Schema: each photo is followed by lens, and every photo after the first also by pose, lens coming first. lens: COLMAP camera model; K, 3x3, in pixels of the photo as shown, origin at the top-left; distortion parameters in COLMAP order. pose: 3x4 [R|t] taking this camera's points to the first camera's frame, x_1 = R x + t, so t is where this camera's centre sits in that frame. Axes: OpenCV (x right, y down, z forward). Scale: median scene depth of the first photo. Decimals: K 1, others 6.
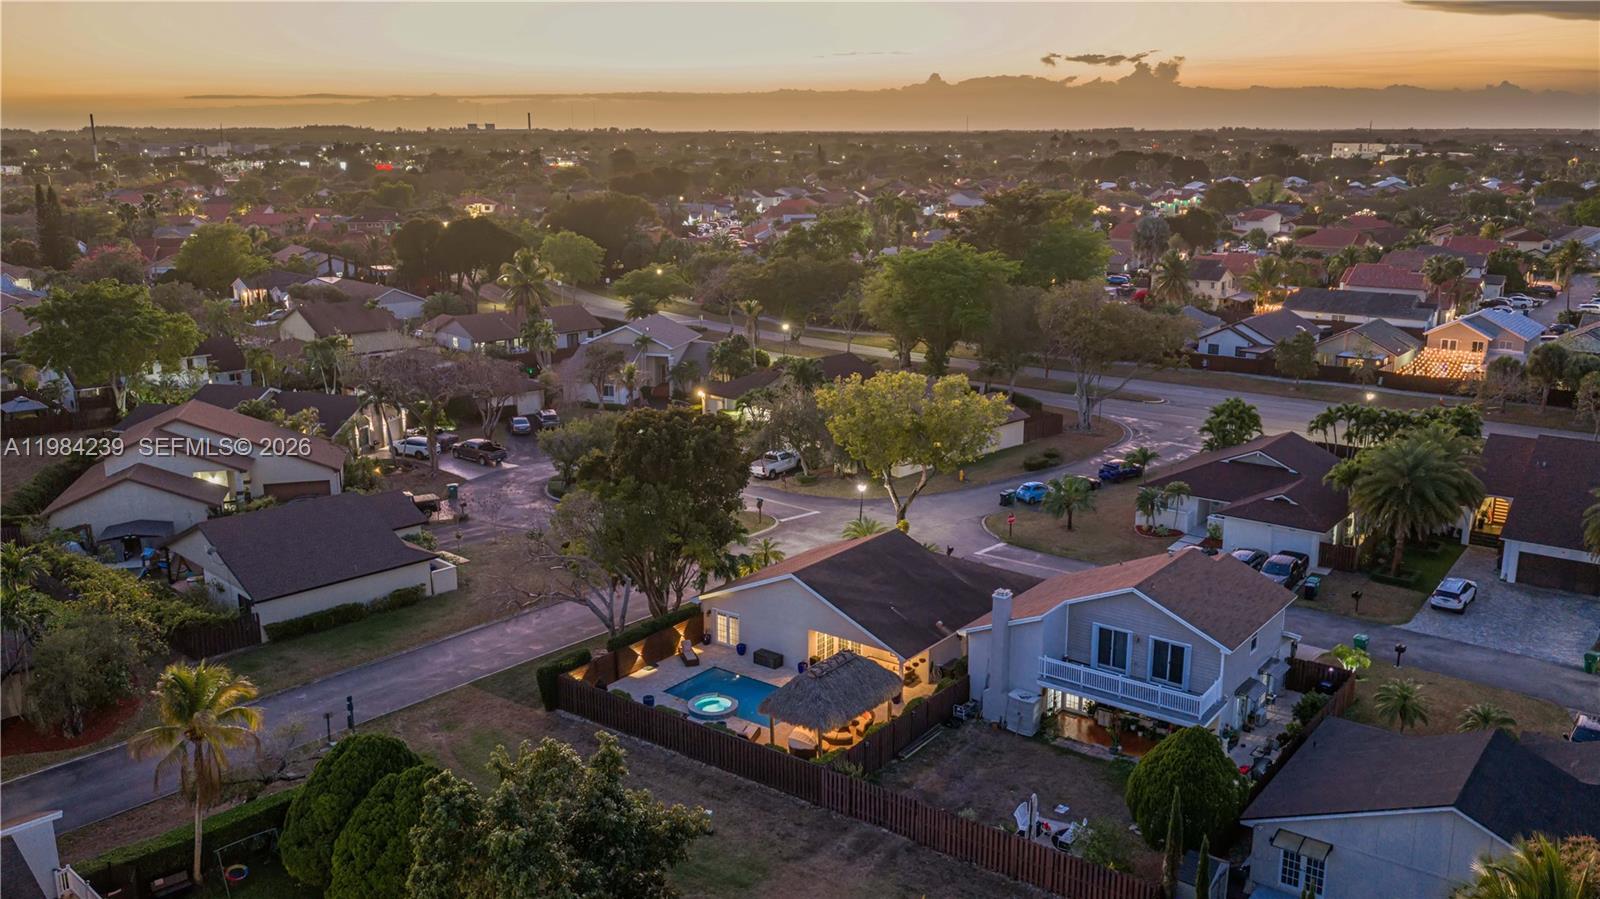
lens RADIAL K [[1317.5, 0, 804.3], [0, 1317.5, 448.6], [0, 0, 1]] dist [0.033209, -0.058005]
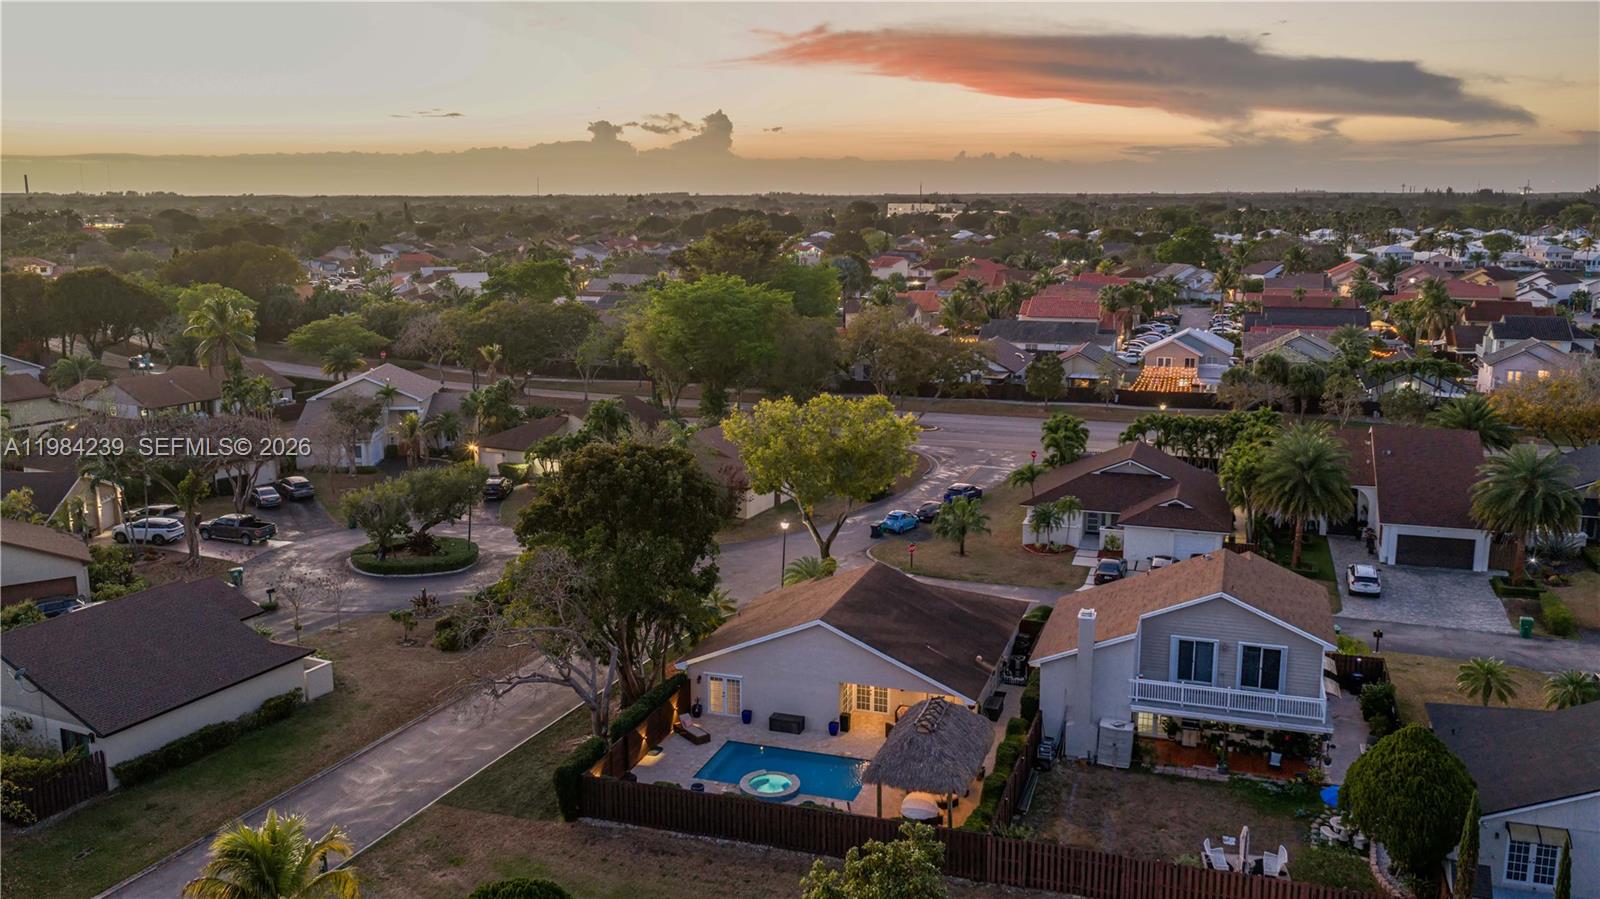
lens RADIAL K [[1317.5, 0, 804.3], [0, 1317.5, 448.6], [0, 0, 1]] dist [0.033209, -0.058005]
pose [[0.946688, -0.061227, 0.316281, -0.273406], [0.075981, 0.996512, -0.034518, 0.011819], [-0.313064, 0.056709, 0.948037, 0.171642]]
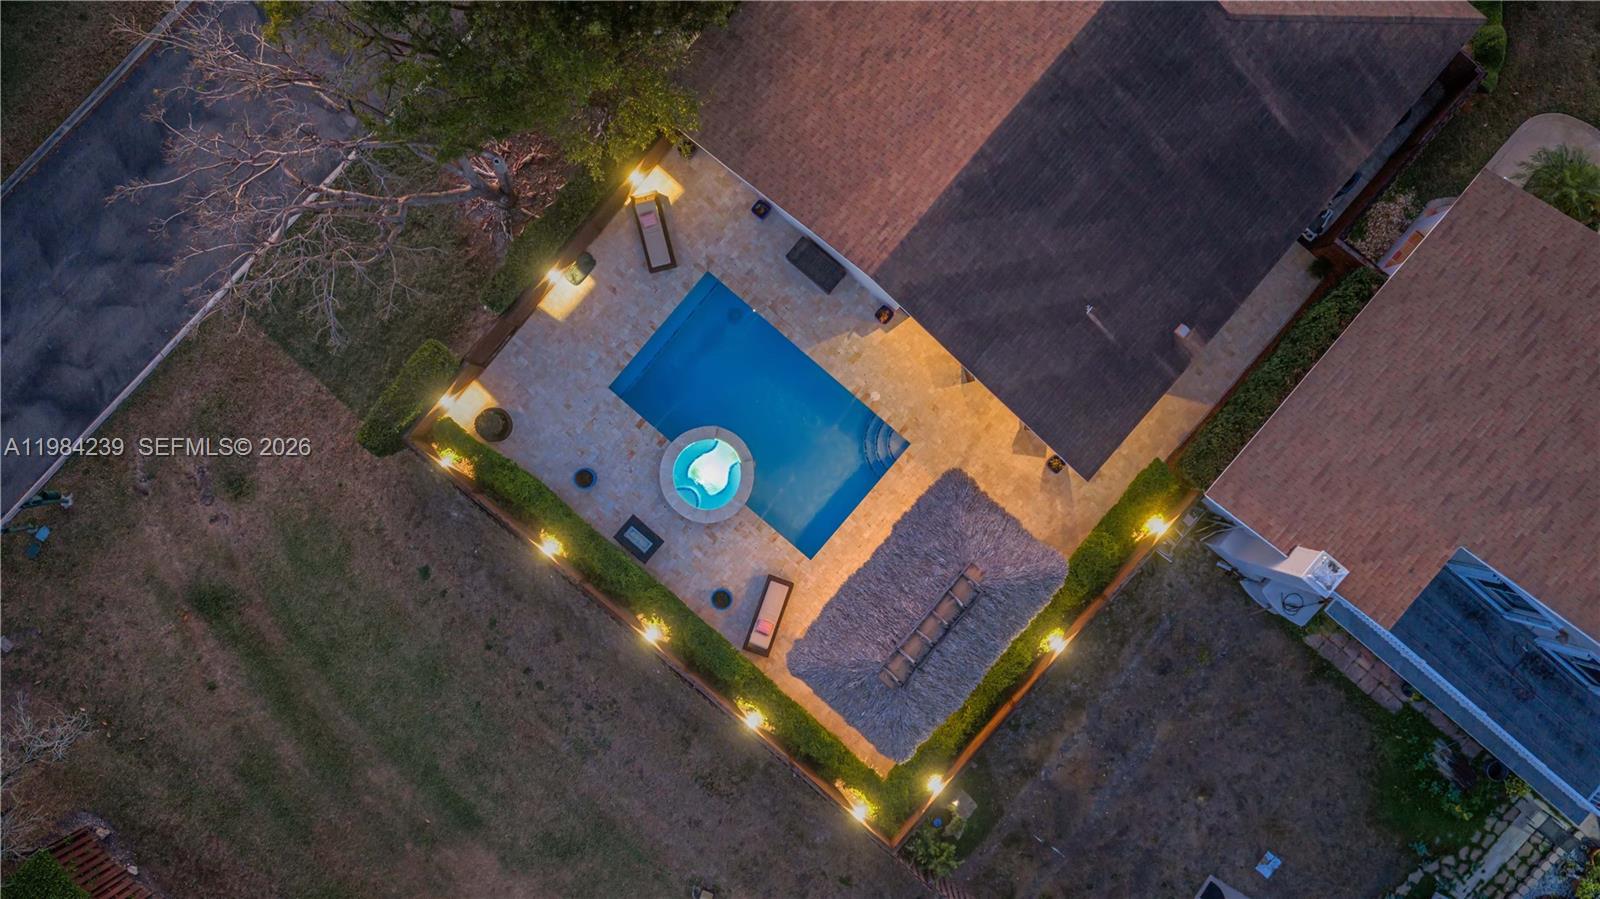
lens RADIAL K [[1317.5, 0, 804.3], [0, 1317.5, 448.6], [0, 0, 1]] dist [0.033209, -0.058005]
pose [[0.998442, 0.055364, -0.007026, -0.024349], [-0.005874, 0.229457, 0.973301, -0.298185], [0.055498, -0.971743, 0.229425, 0.811020]]
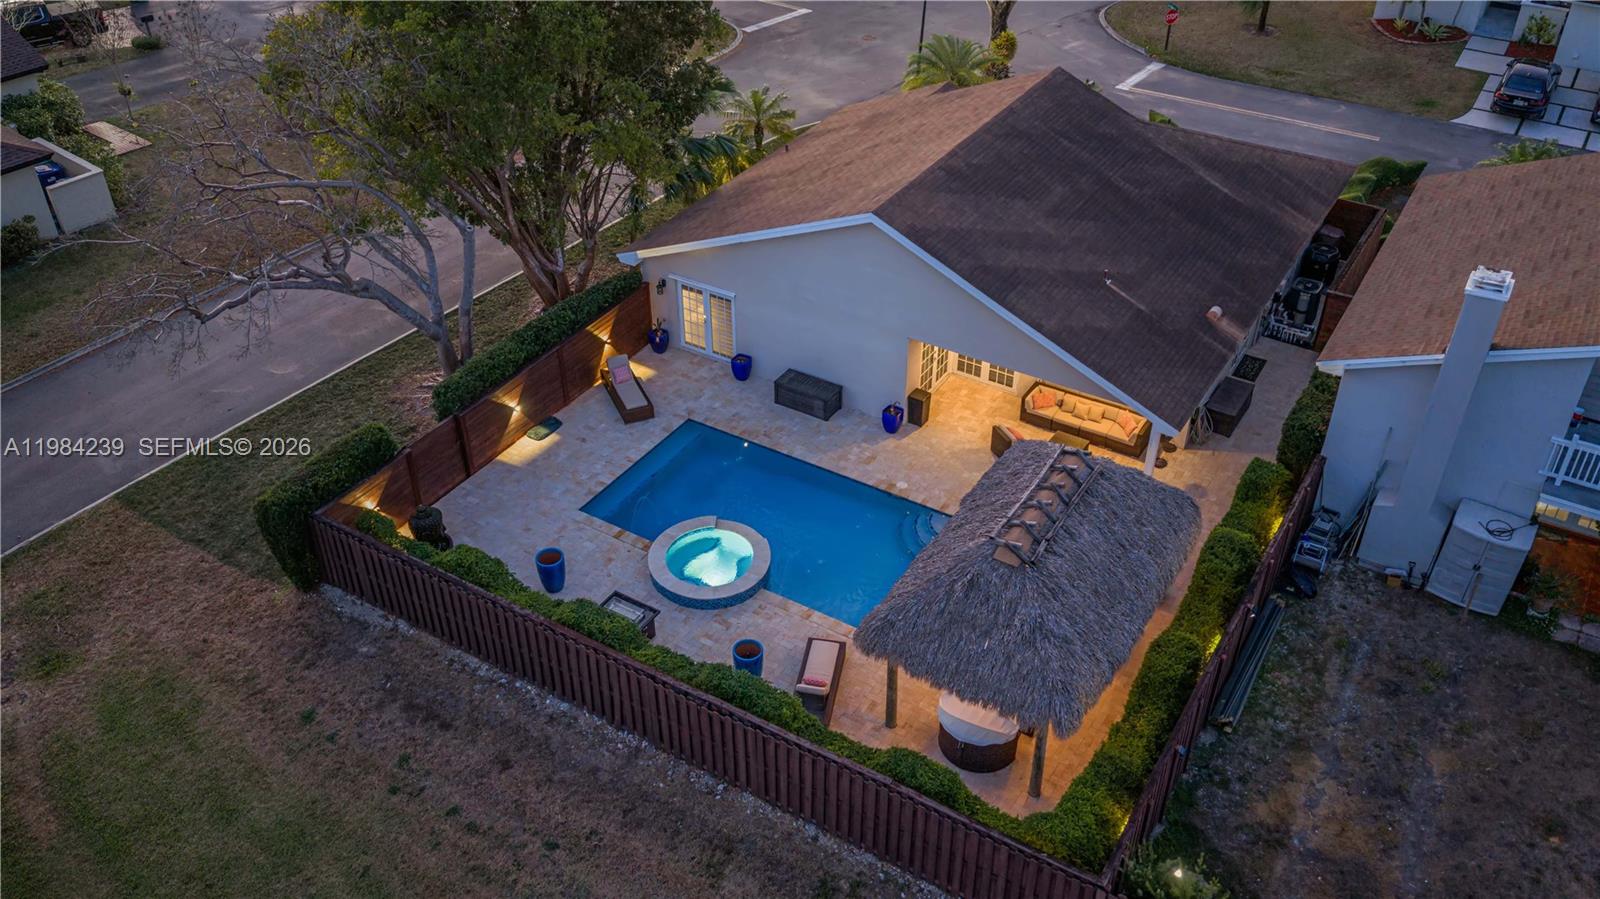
lens RADIAL K [[1317.5, 0, 804.3], [0, 1317.5, 448.6], [0, 0, 1]] dist [0.033209, -0.058005]
pose [[0.995389, -0.057274, 0.076943, -0.063294], [0.023323, 0.922606, 0.385038, 0.004739], [-0.093040, -0.381468, 0.919688, 0.576229]]
